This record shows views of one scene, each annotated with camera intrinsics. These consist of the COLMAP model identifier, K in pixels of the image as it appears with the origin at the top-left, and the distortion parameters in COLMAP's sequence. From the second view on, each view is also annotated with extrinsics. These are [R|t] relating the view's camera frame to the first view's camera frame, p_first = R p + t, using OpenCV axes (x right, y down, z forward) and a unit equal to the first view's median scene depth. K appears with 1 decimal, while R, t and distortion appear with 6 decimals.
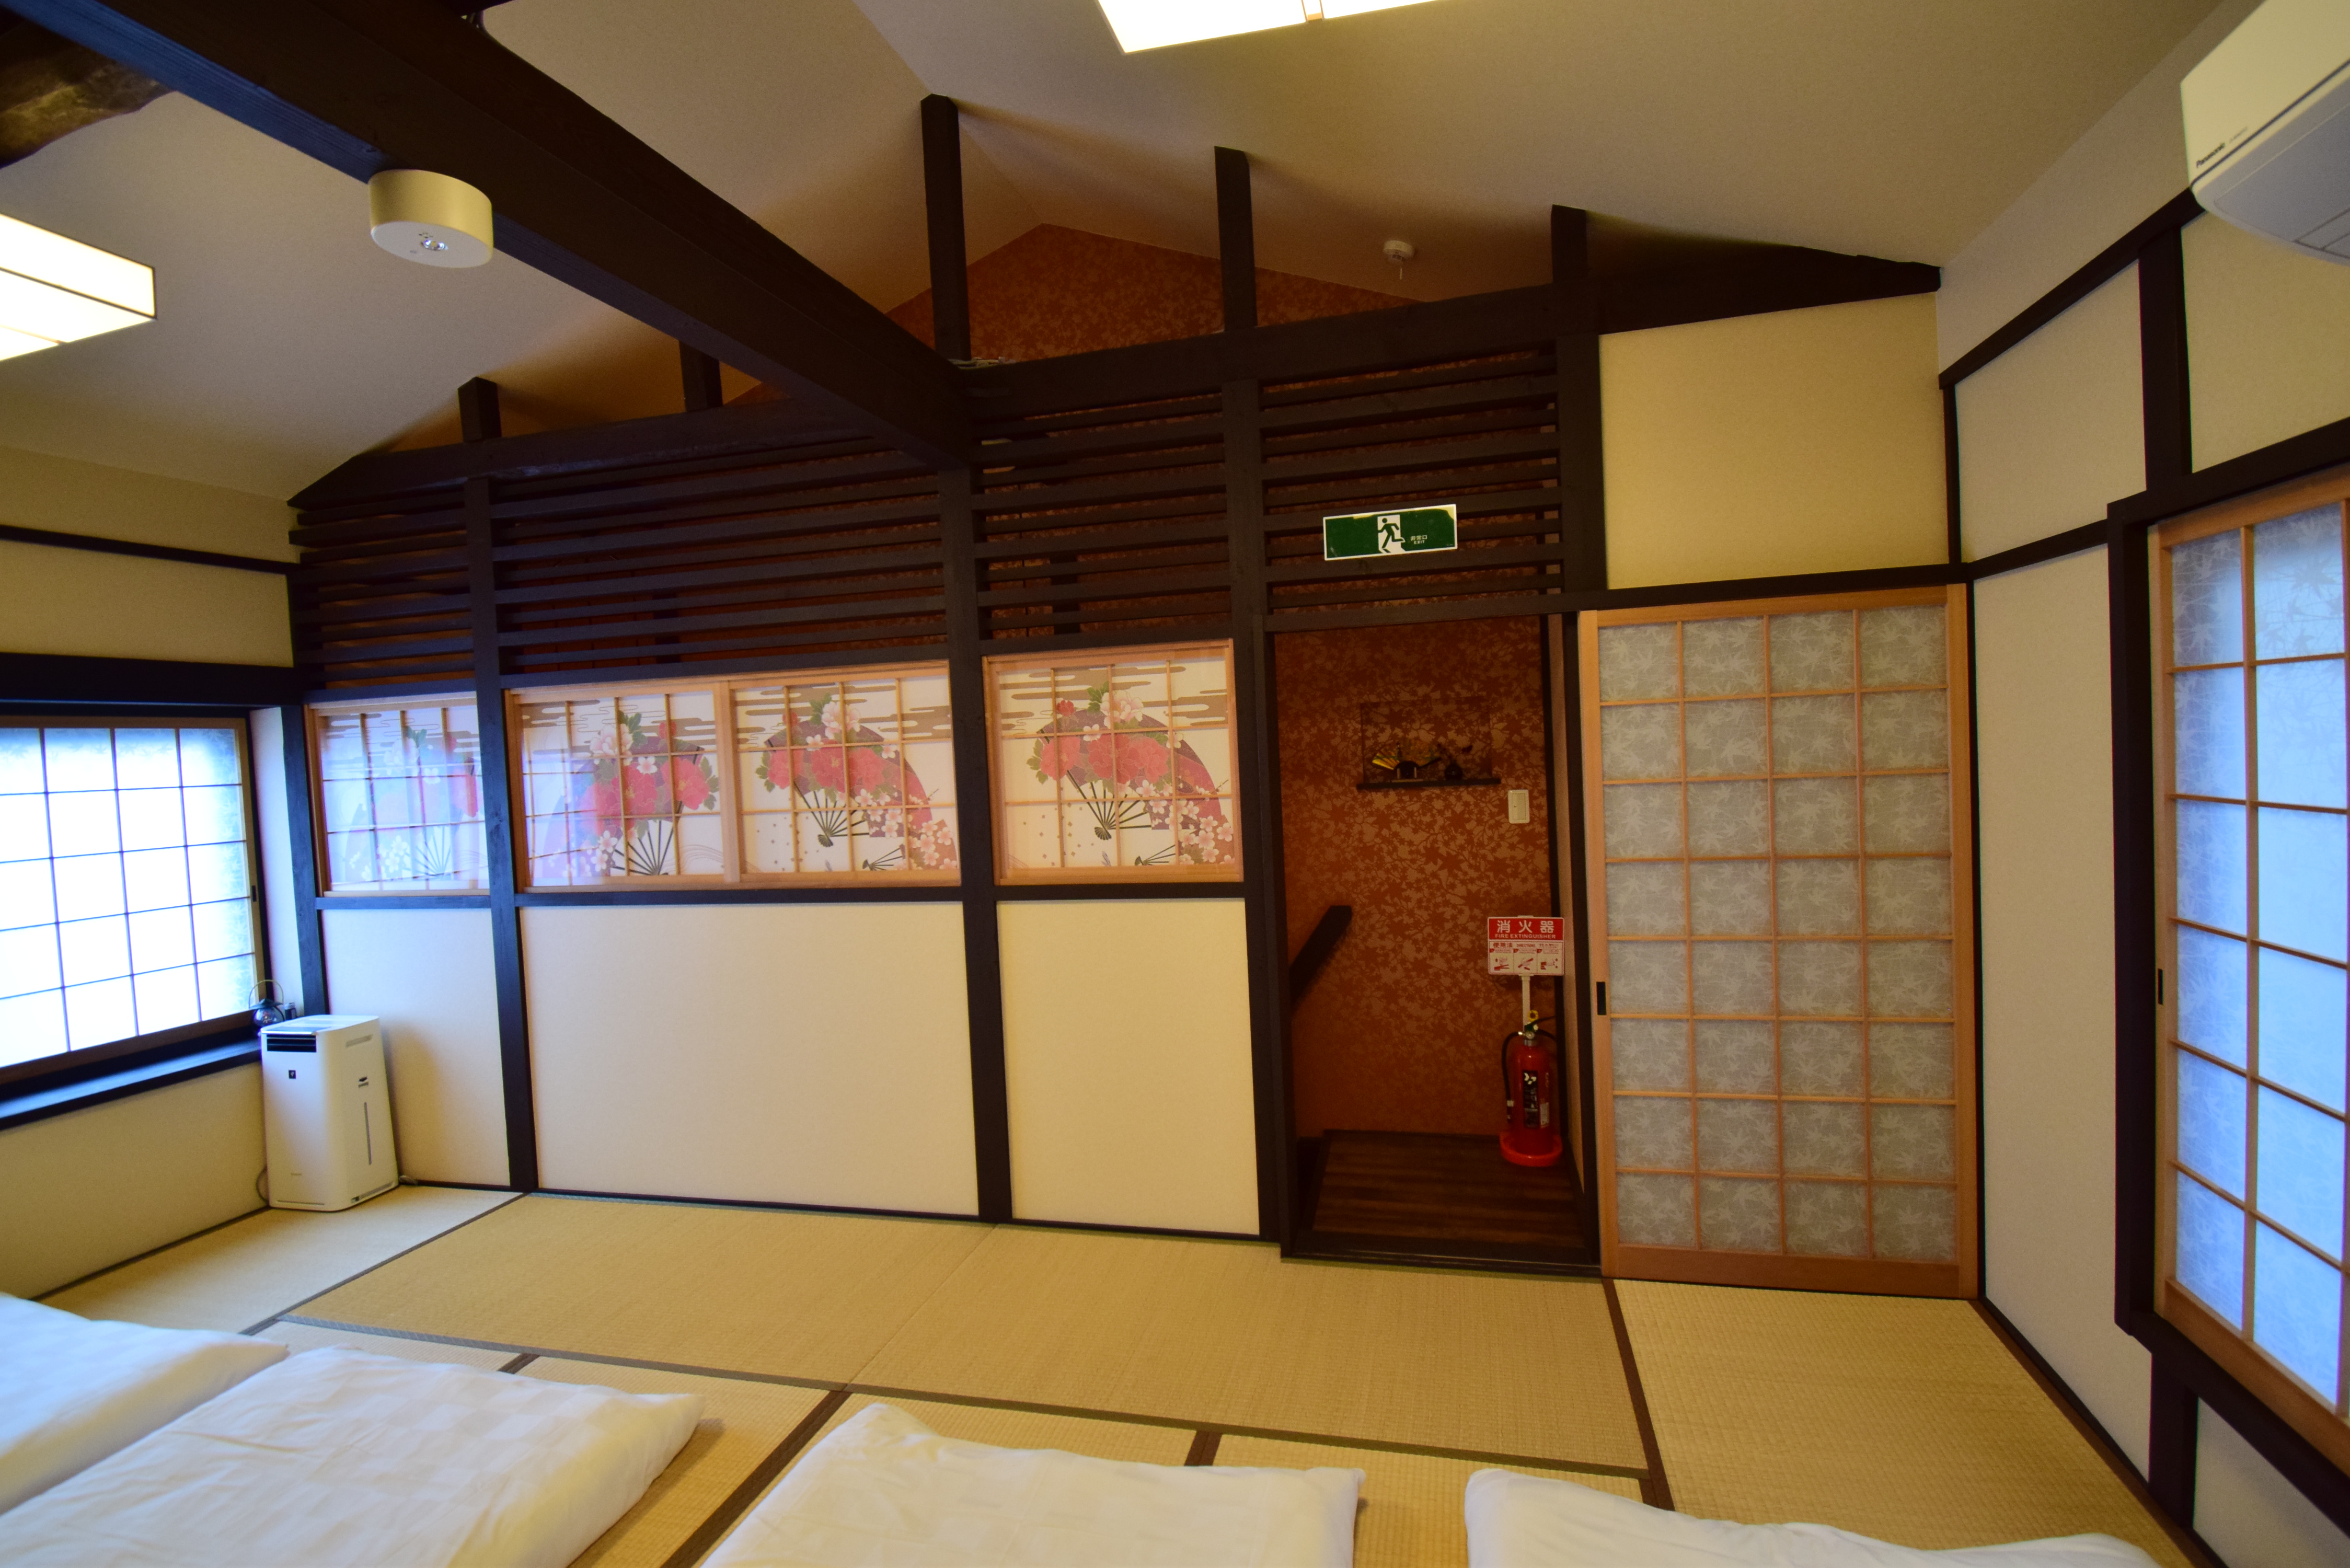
lens RADIAL K [[1070.1, 0, 1188.0], [0, 1070.1, 778.8], [0, 0, 1]] dist [0.018161, -0.025269]
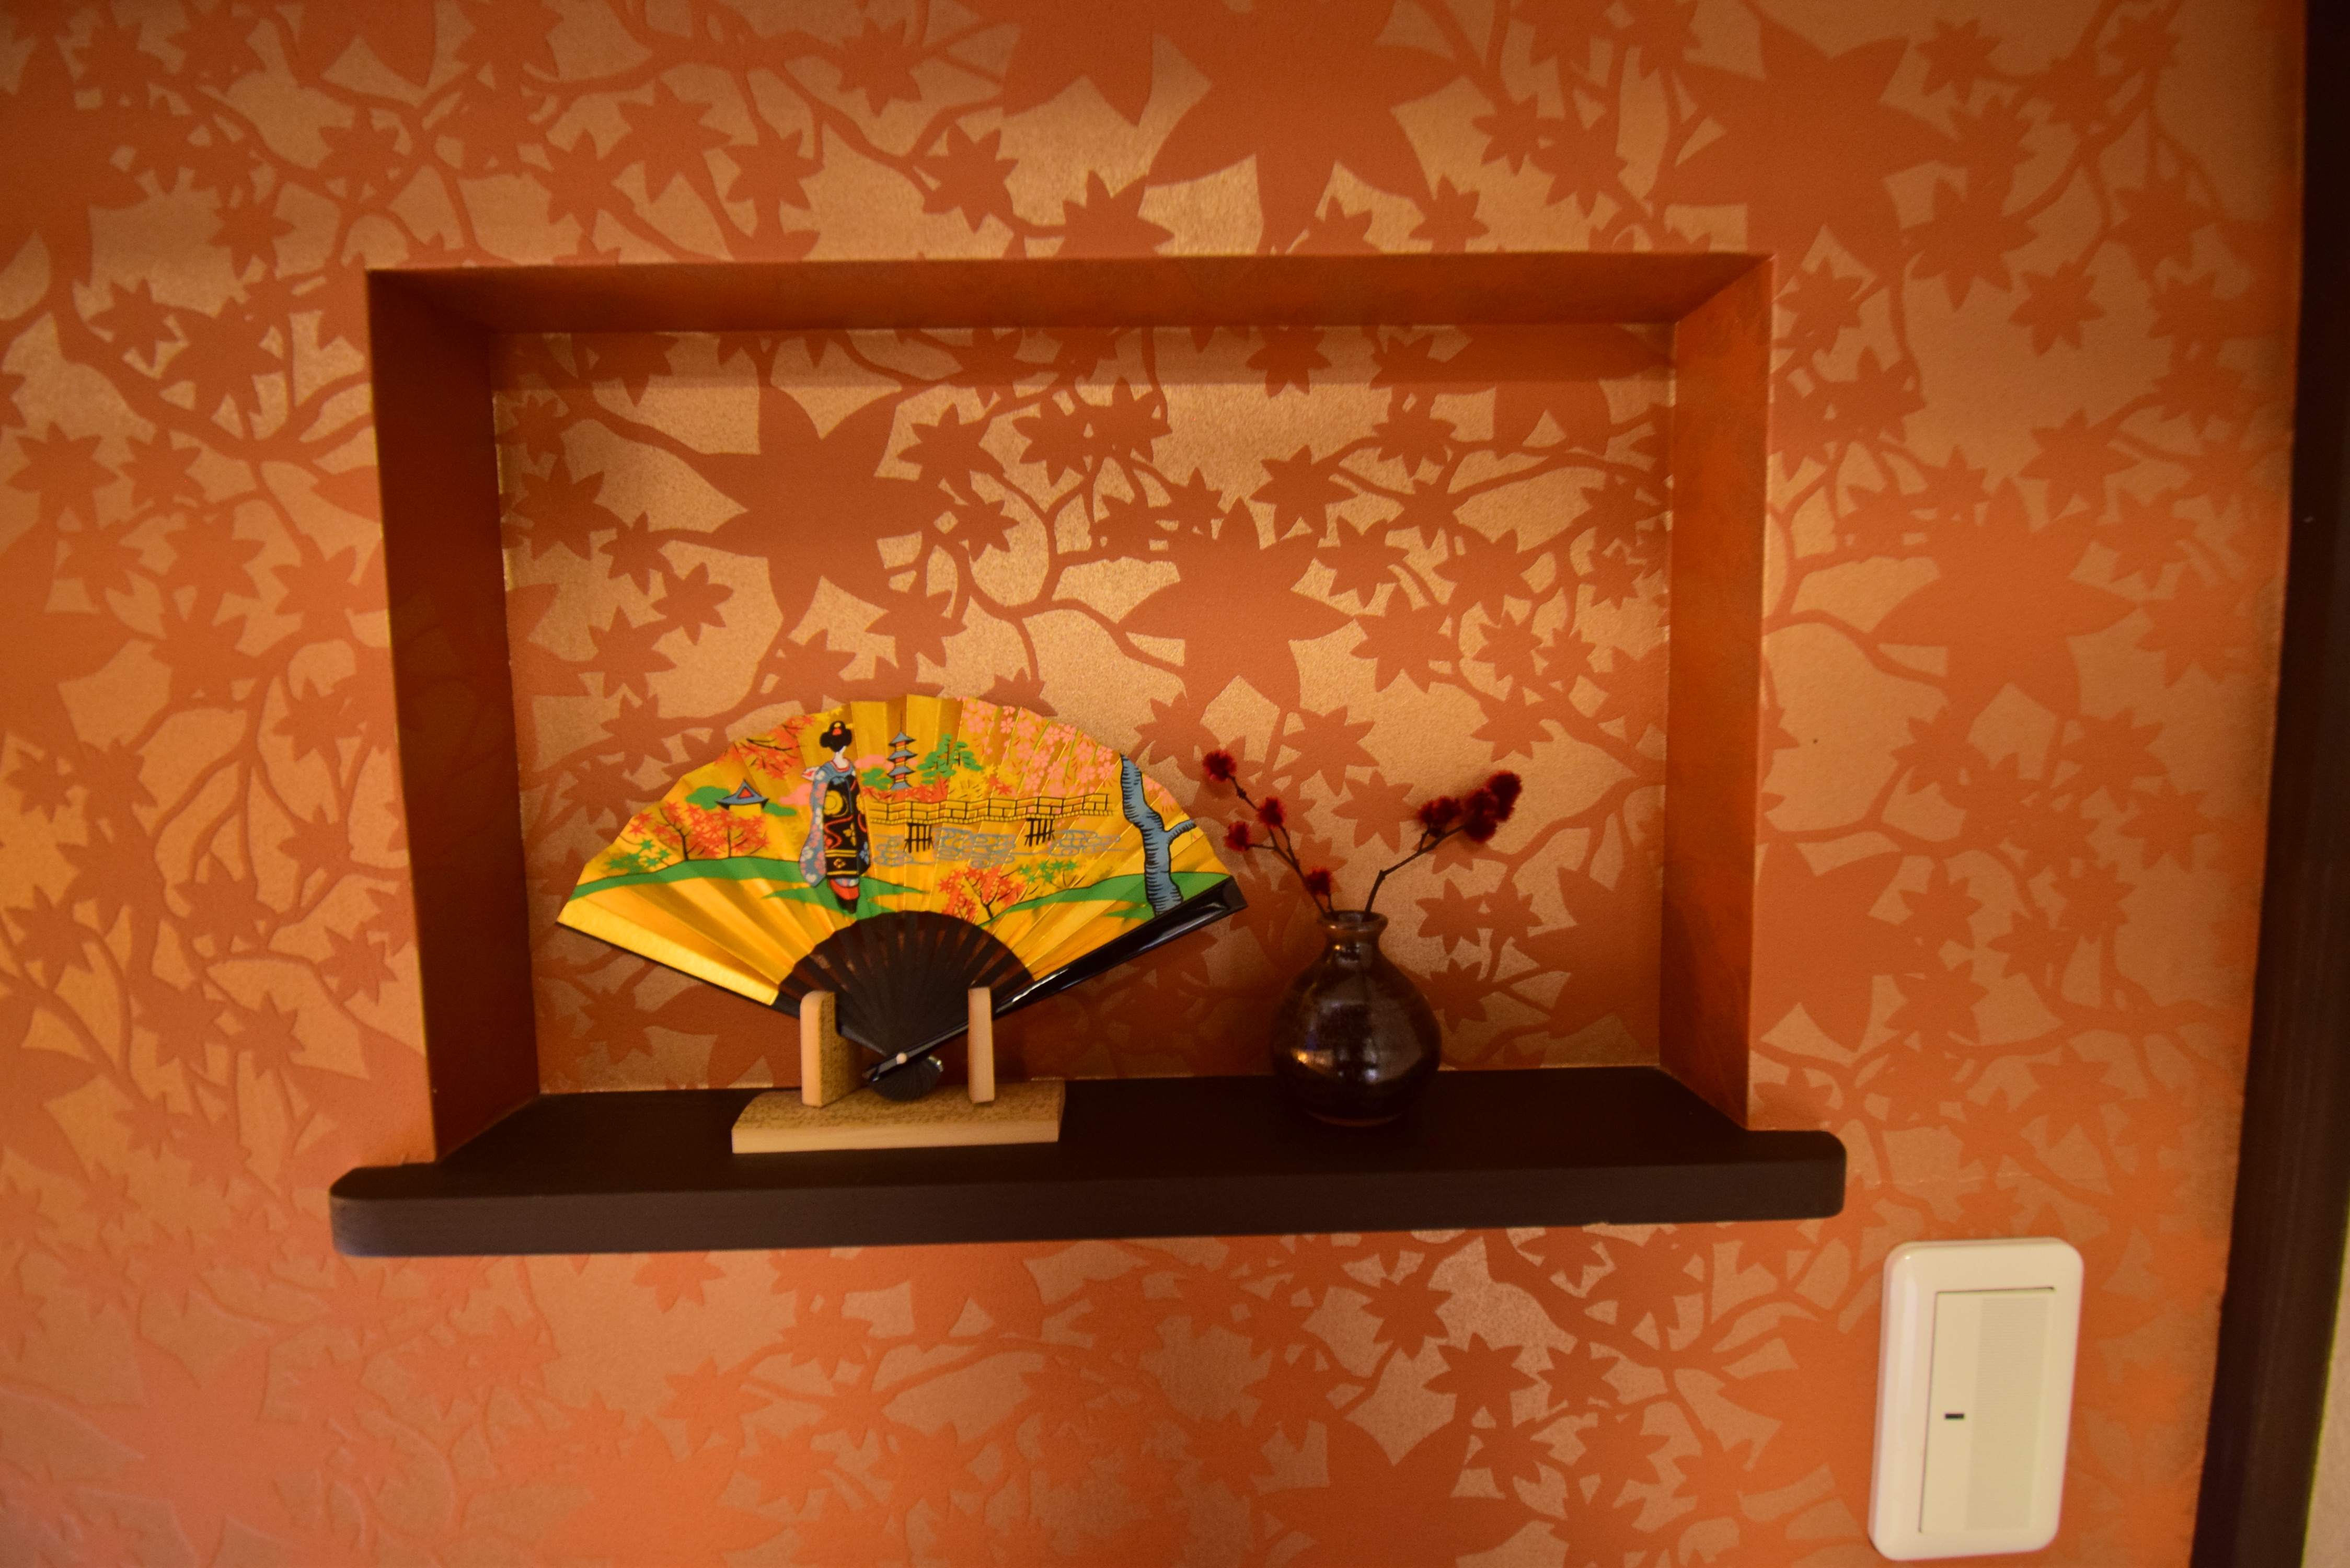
lens RADIAL K [[1070.1, 0, 1188.0], [0, 1070.1, 778.8], [0, 0, 1]] dist [0.018161, -0.025269]
pose [[0.963364, 0.006301, 0.268124, 0.203390], [-0.021508, 0.998319, 0.053817, -0.035777], [-0.267335, -0.057612, 0.961880, 0.900970]]
